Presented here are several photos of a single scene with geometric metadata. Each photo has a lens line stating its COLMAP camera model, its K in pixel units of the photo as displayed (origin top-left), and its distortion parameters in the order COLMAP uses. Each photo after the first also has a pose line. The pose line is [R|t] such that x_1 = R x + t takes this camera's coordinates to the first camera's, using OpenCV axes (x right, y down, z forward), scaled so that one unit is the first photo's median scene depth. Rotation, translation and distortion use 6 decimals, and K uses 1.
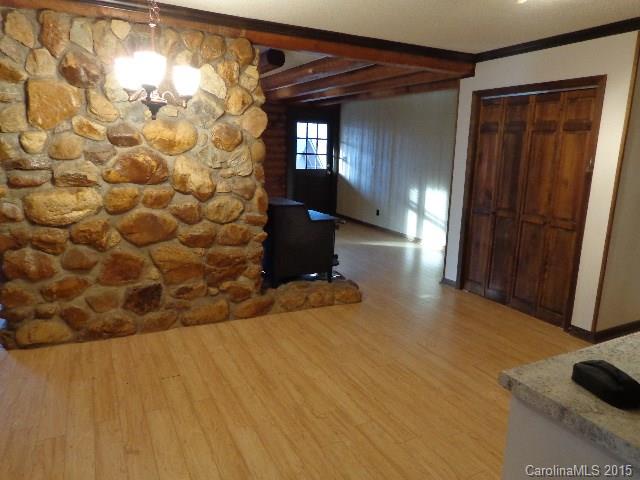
lens RADIAL K [[441.1, 0, 320.0], [0, 441.1, 240.0], [0, 0, 1]] dist [-0.003632, -0.001393]
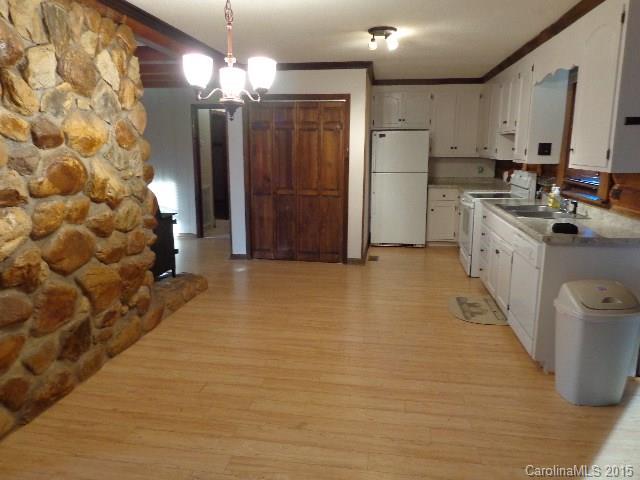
lens RADIAL K [[441.1, 0, 320.0], [0, 441.1, 240.0], [0, 0, 1]] dist [-0.003632, -0.001393]
pose [[0.594762, -0.188827, 0.781410, -0.731022], [0.169811, 0.979599, 0.107470, -0.053304], [-0.785762, 0.068773, 0.614694, 0.156285]]
